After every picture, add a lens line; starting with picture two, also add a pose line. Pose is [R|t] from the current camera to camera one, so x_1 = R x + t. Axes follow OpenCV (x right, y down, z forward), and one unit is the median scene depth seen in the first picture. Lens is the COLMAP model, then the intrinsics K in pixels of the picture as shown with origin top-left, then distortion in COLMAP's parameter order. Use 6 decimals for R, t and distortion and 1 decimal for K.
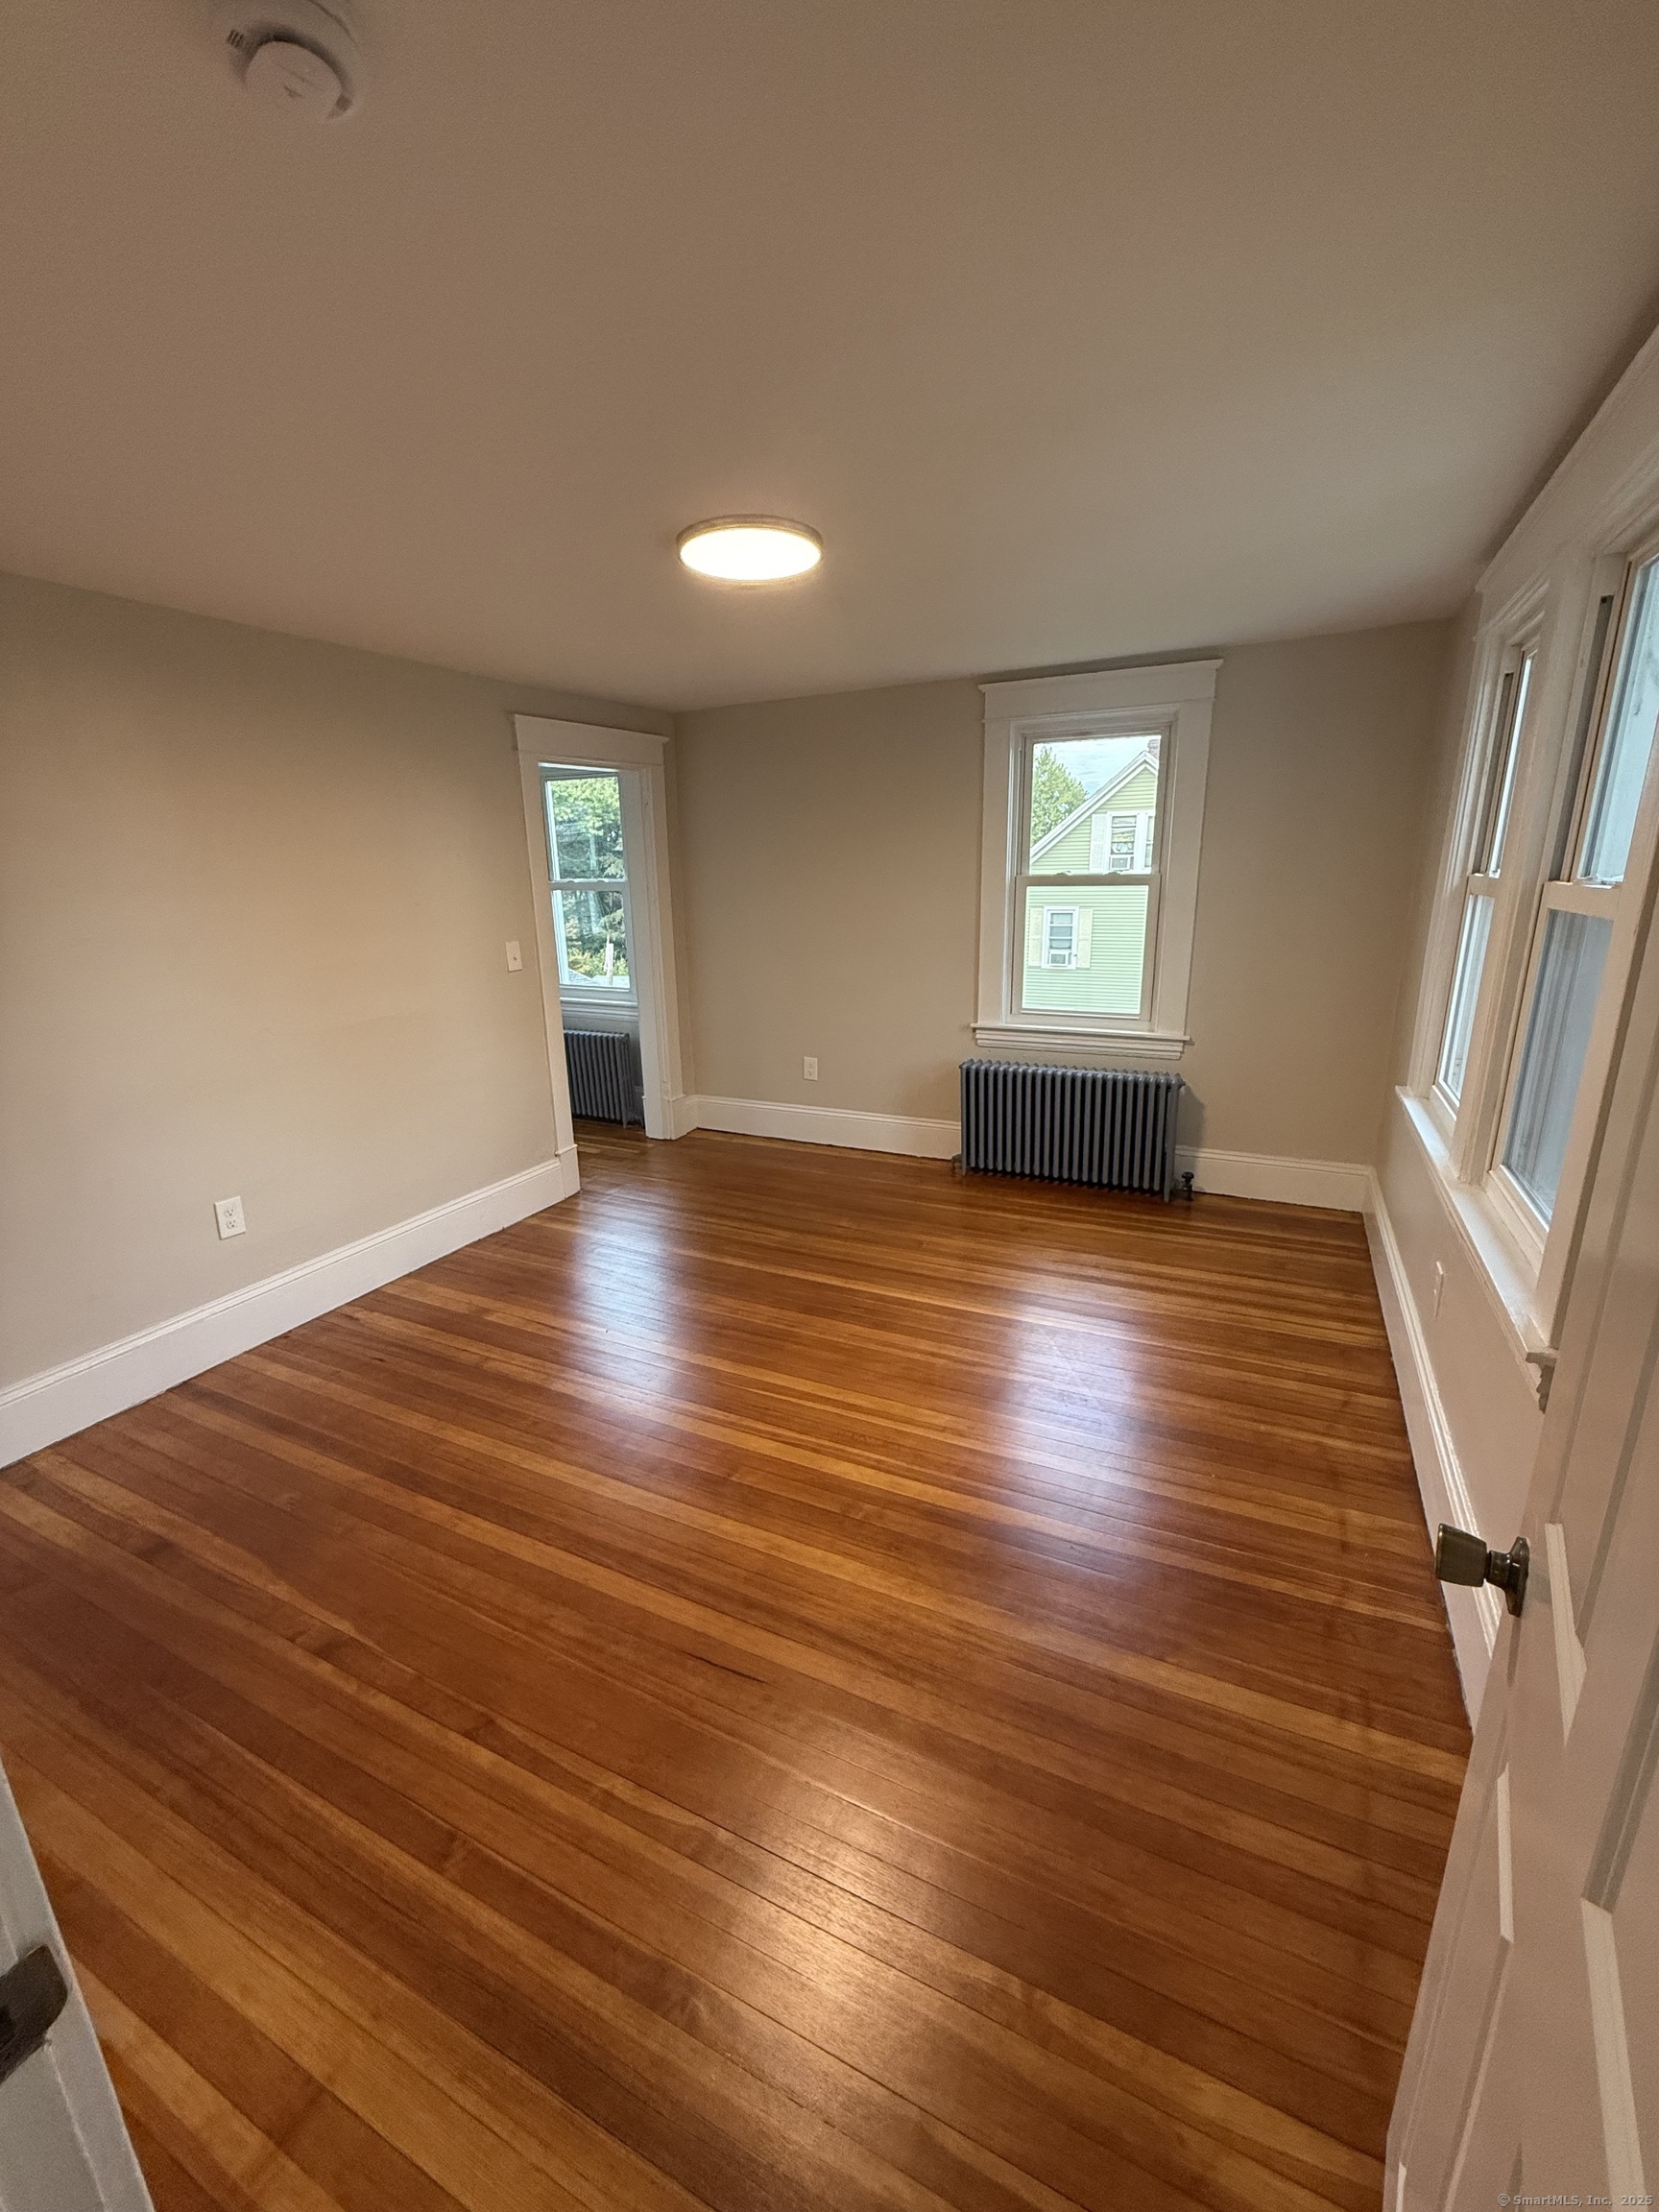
lens RADIAL K [[897.4, 0, 793.4], [0, 897.4, 1136.0], [0, 0, 1]] dist [-0.000365, -0.000047]
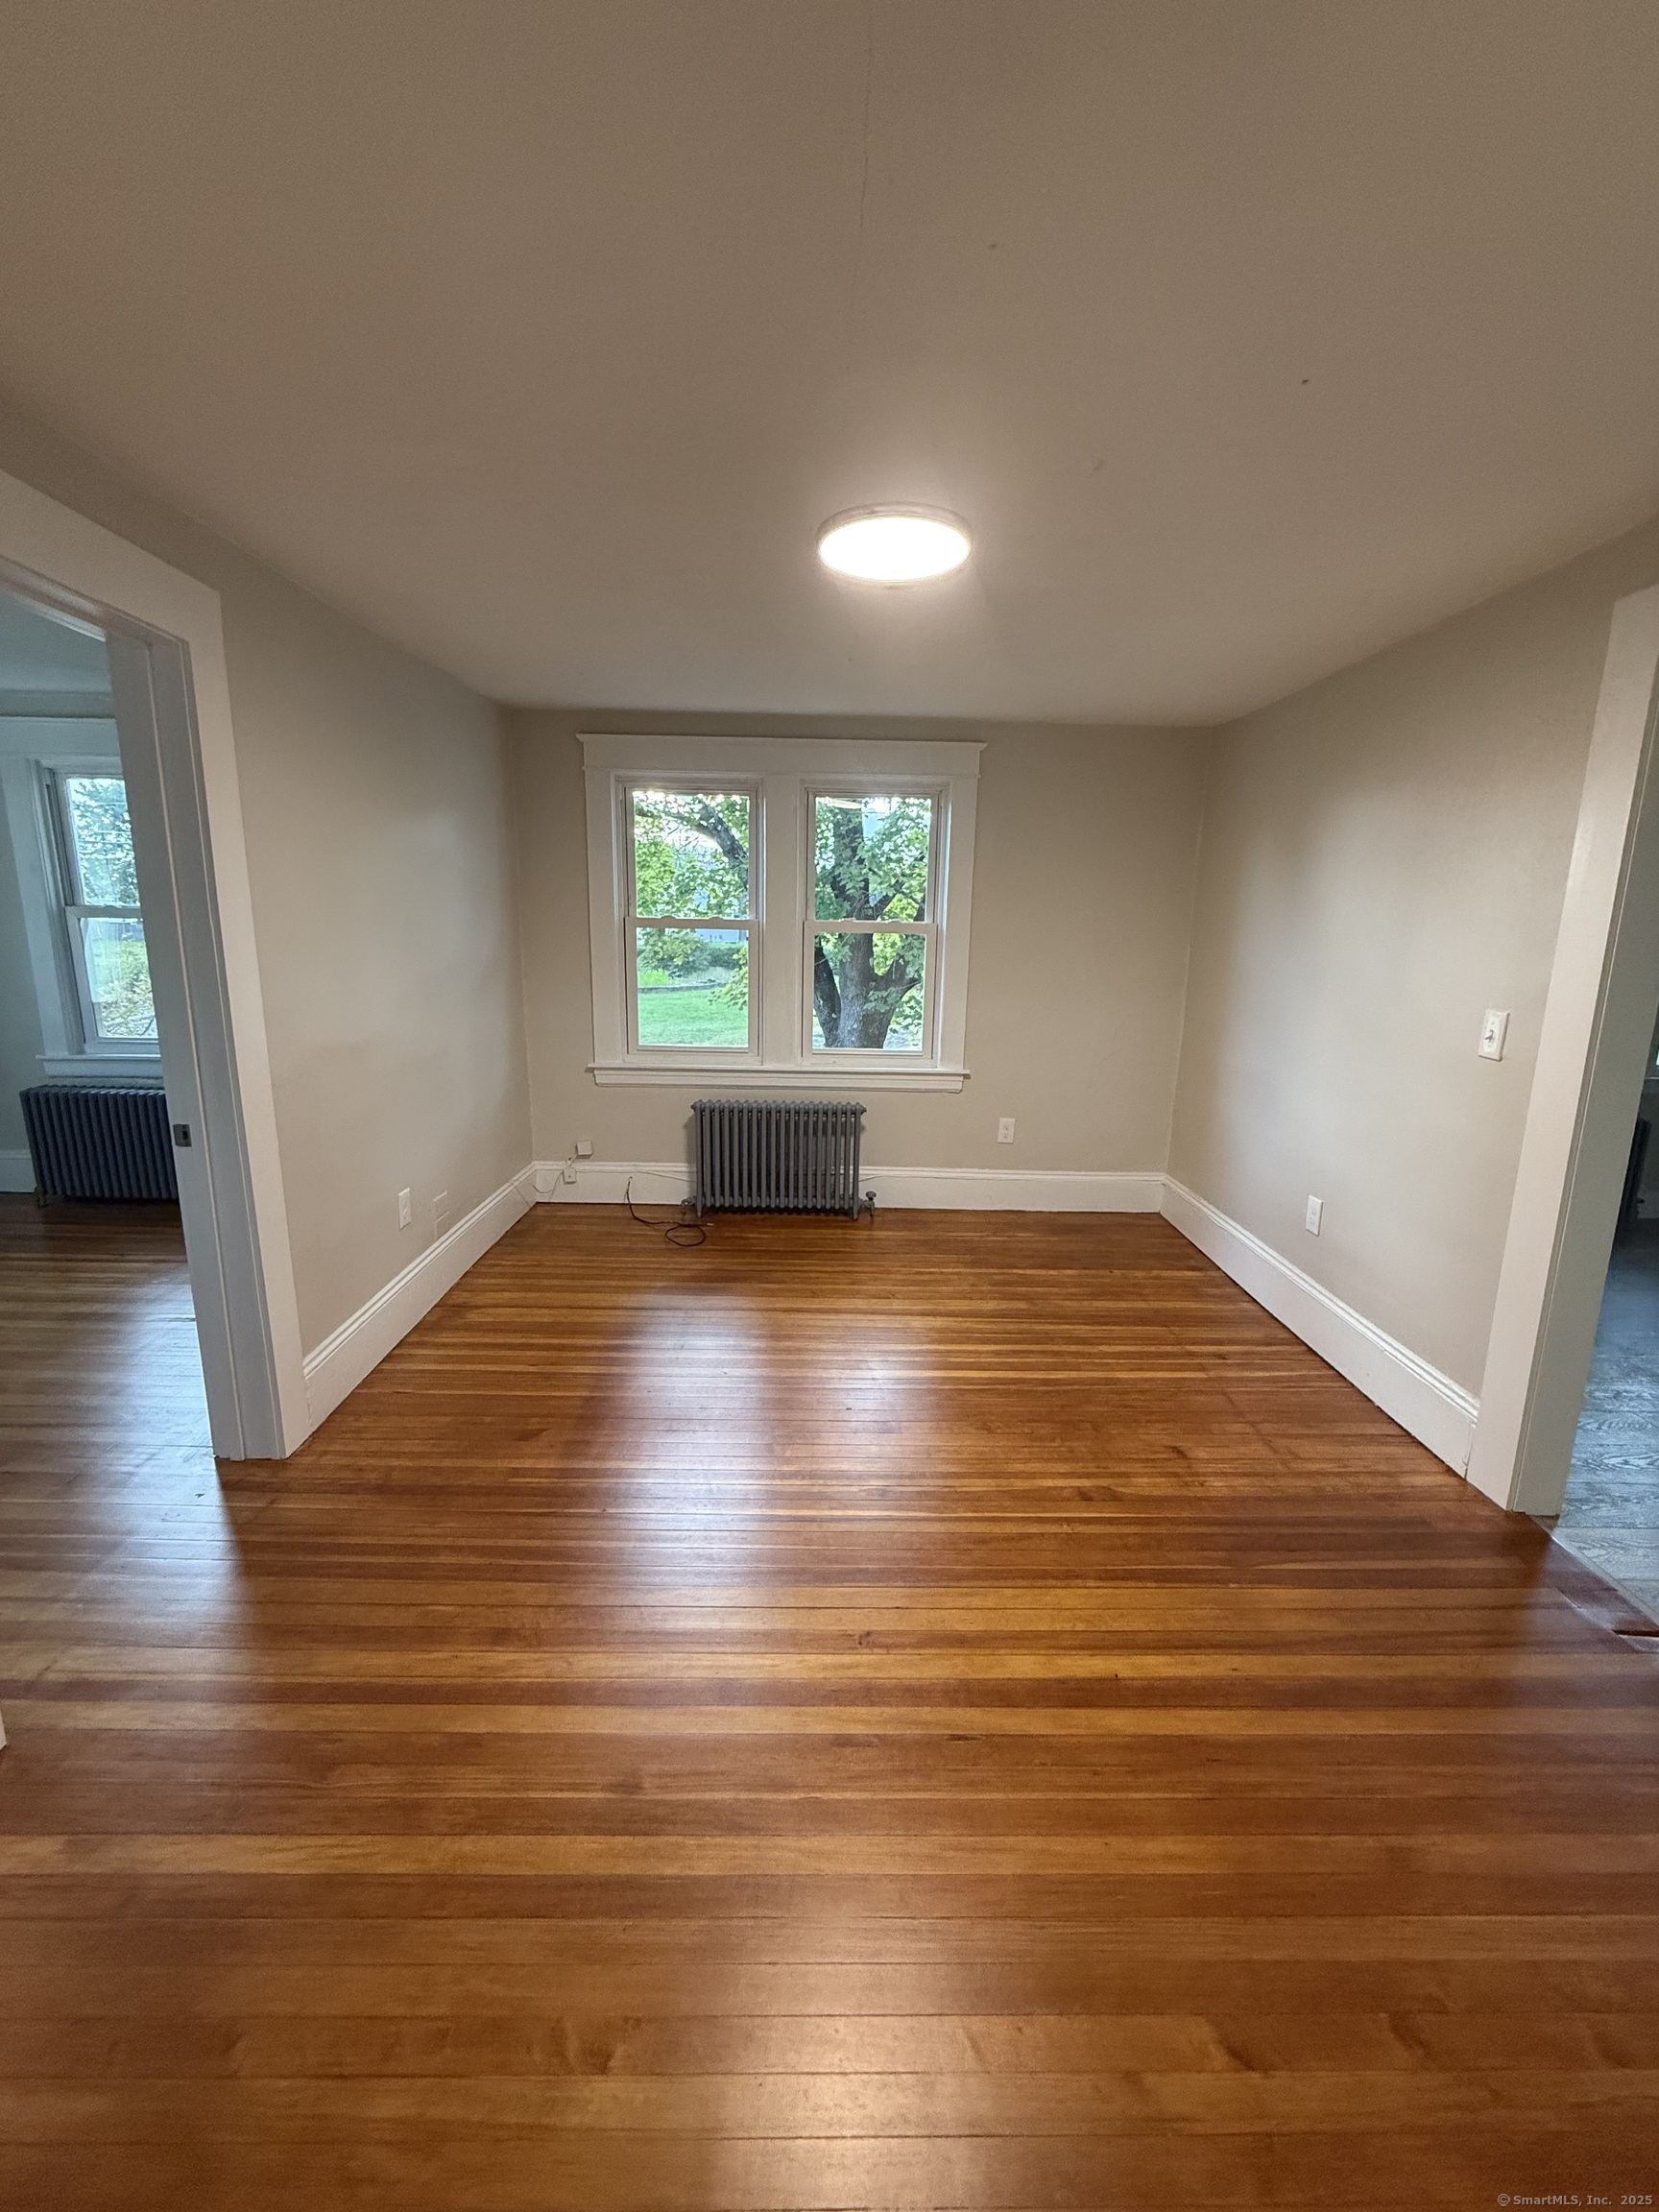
lens RADIAL K [[880.1, 0, 832.0], [0, 880.1, 1097.7], [0, 0, 1]] dist [0.000325, -0.000072]
pose [[0.874865, -0.055126, 0.481219, -0.219153], [0.094163, 0.993905, -0.057333, -0.029338], [-0.475125, 0.095471, 0.874723, 0.128947]]
